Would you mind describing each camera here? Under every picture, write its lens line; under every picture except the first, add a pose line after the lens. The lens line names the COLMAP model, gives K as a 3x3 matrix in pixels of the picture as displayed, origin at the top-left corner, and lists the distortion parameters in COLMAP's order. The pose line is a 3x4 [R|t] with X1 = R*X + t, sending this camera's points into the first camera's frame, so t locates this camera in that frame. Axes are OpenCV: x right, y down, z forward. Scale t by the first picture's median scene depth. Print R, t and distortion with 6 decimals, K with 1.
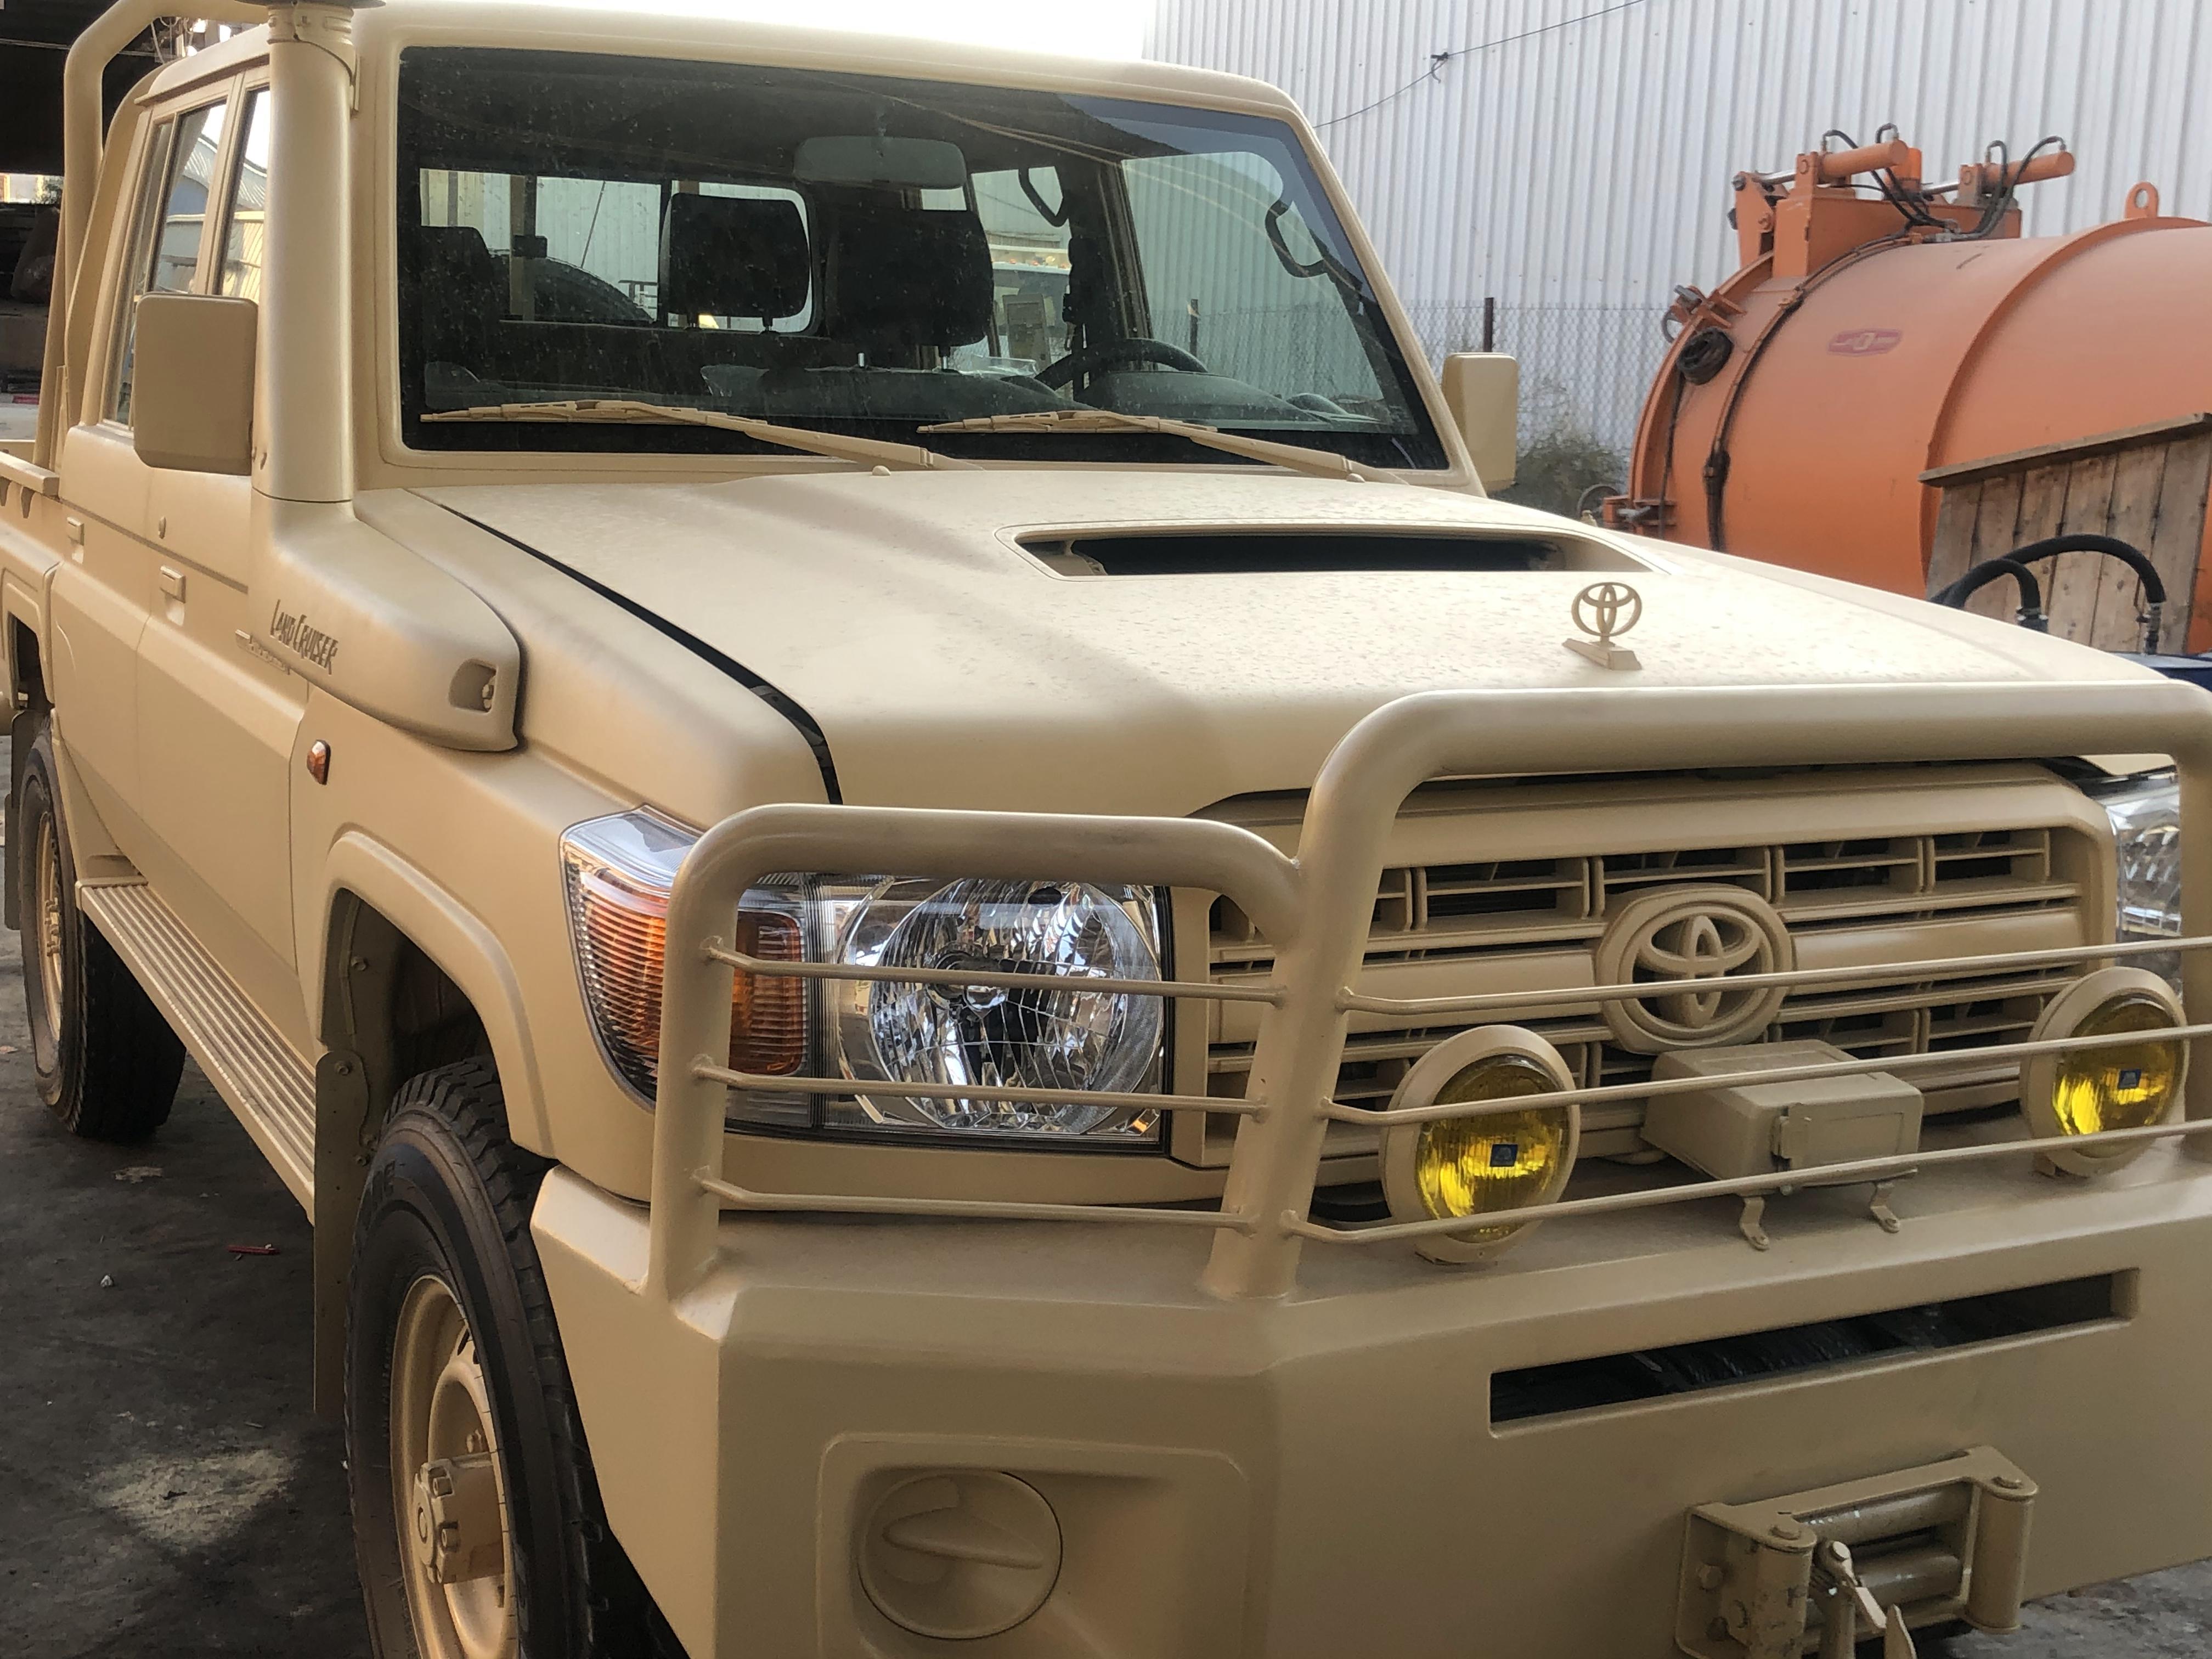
lens RADIAL K [[2788.9, 0, 1106.0], [0, 2788.9, 829.5], [0, 0, 1]] dist [0.001259, -0.001368]
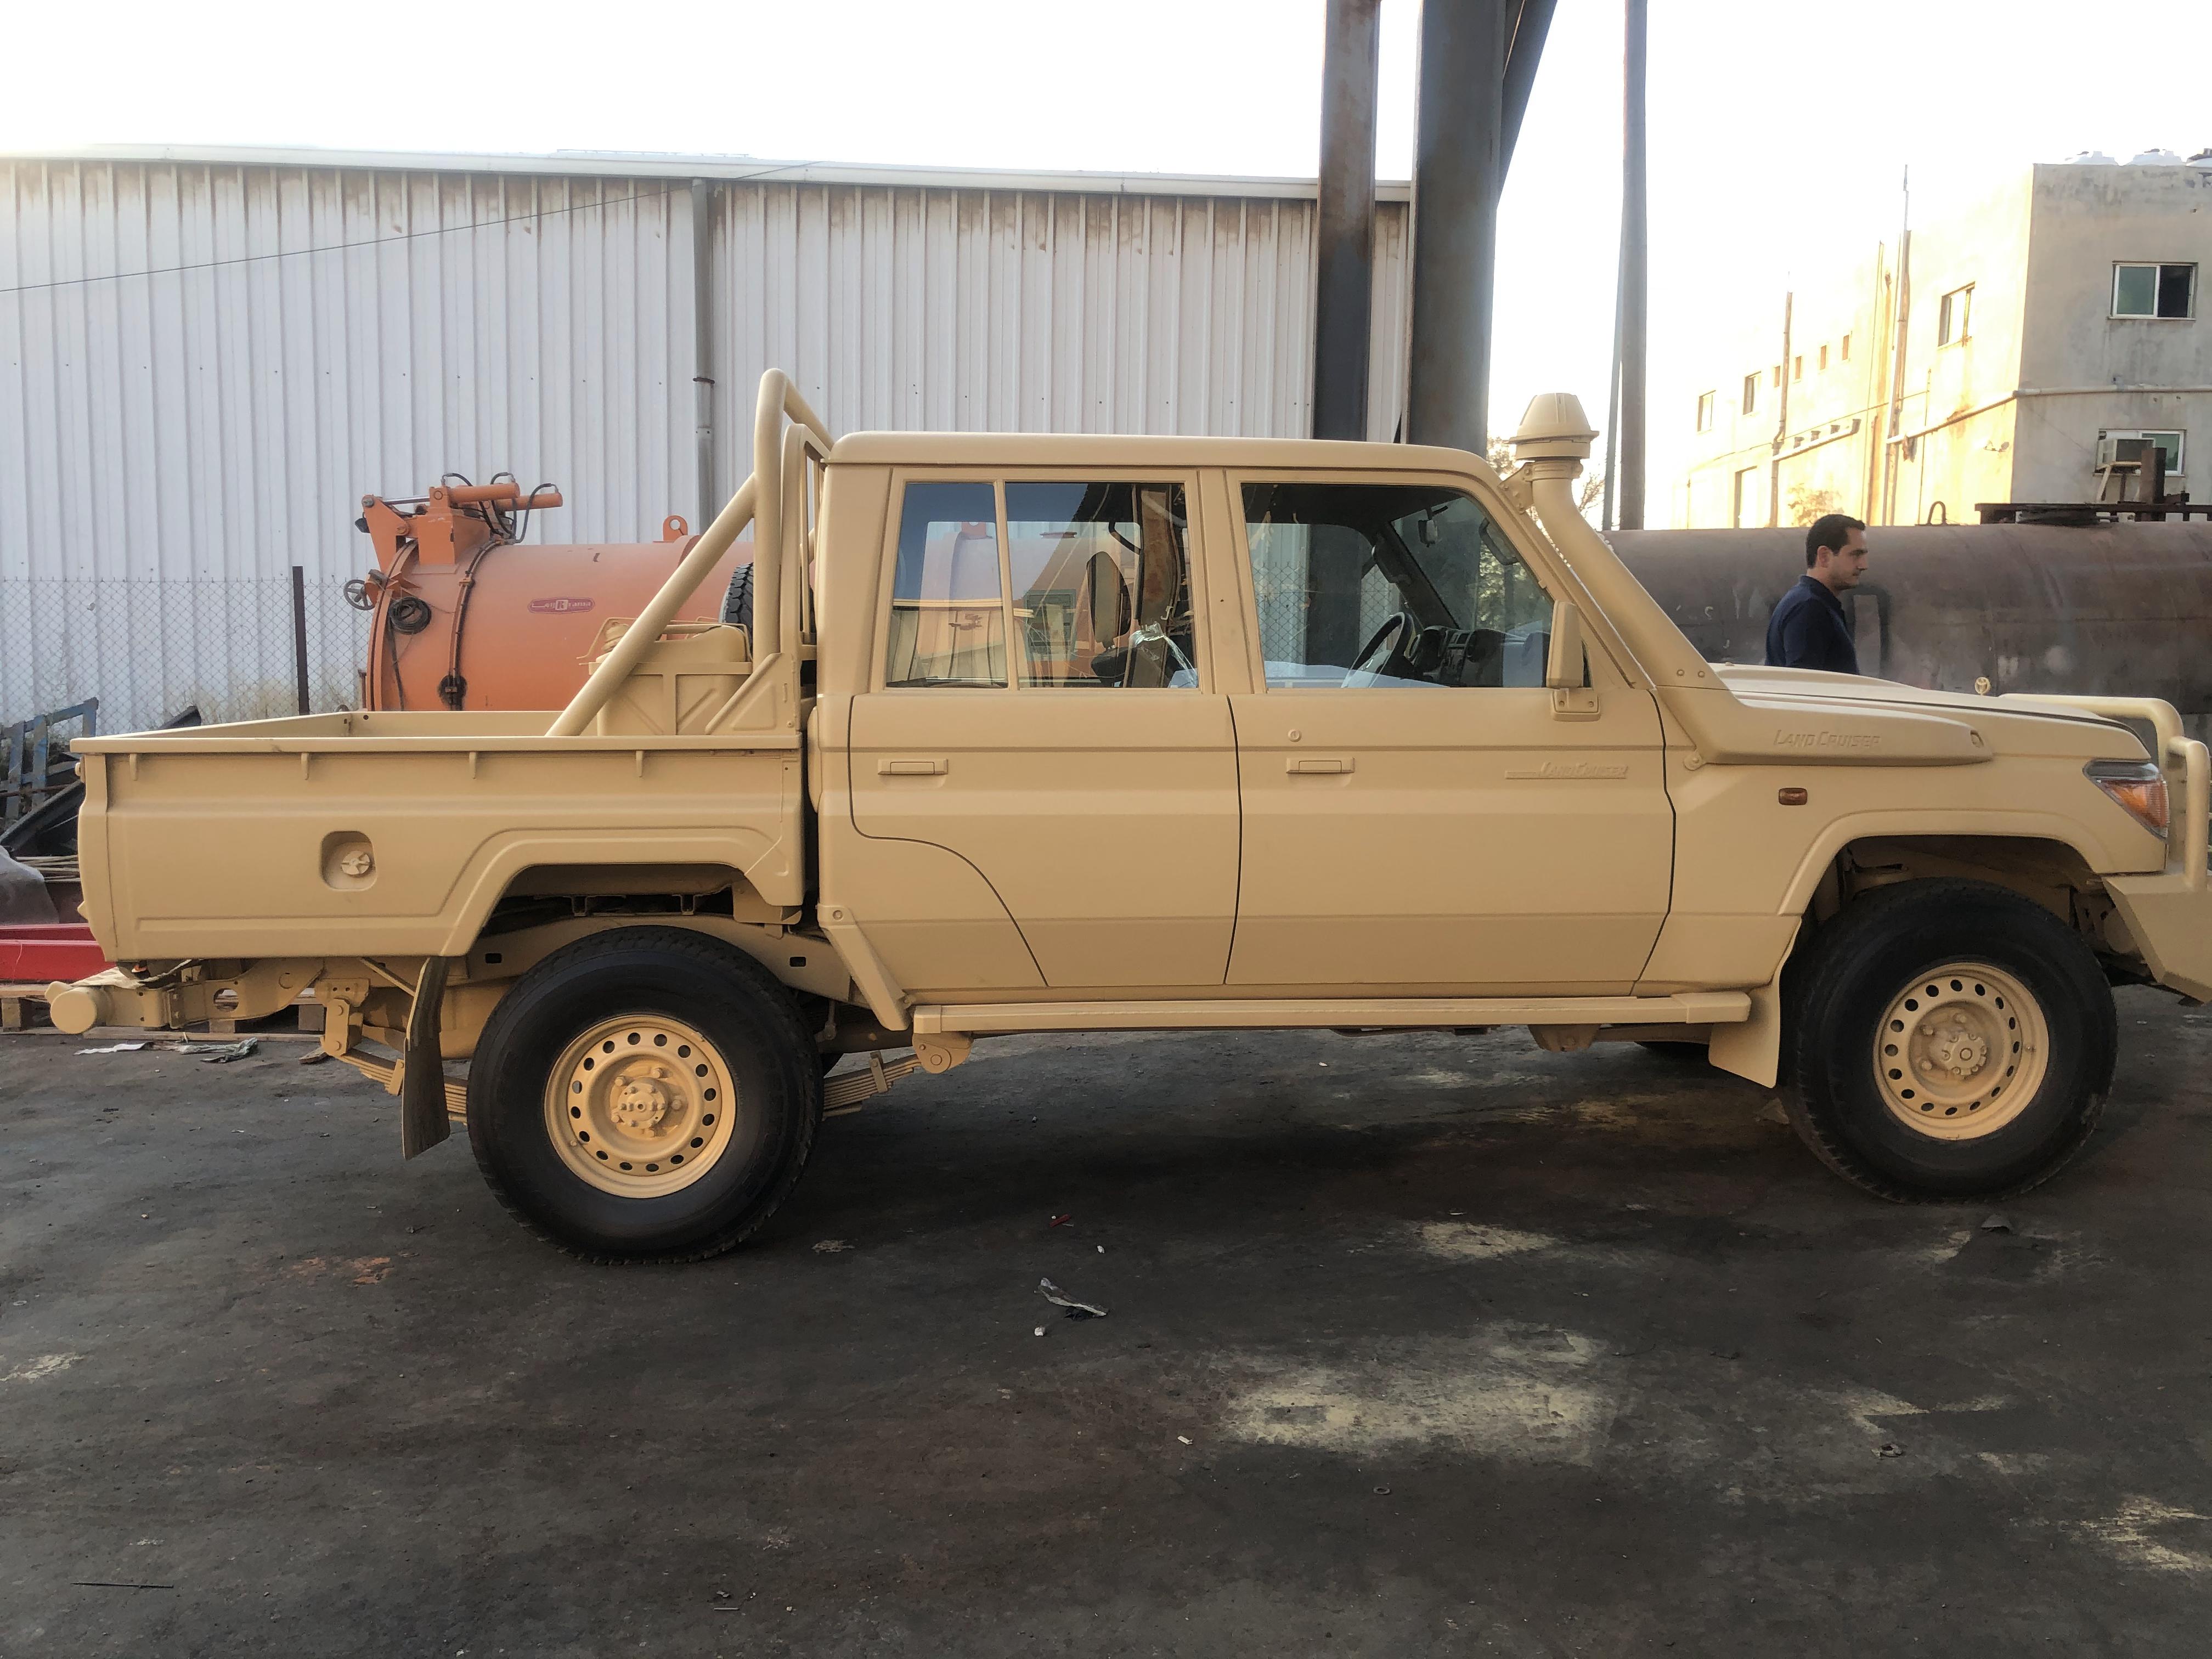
lens RADIAL K [[1803.0, 0, 1106.0], [0, 1803.0, 829.5], [0, 0, 1]] dist [0.028043, -0.003295]
pose [[0.393470, -0.132011, 0.909810, -0.557144], [0.169803, 0.983045, 0.069202, -0.058521], [-0.903520, 0.127260, 0.409215, 0.263397]]
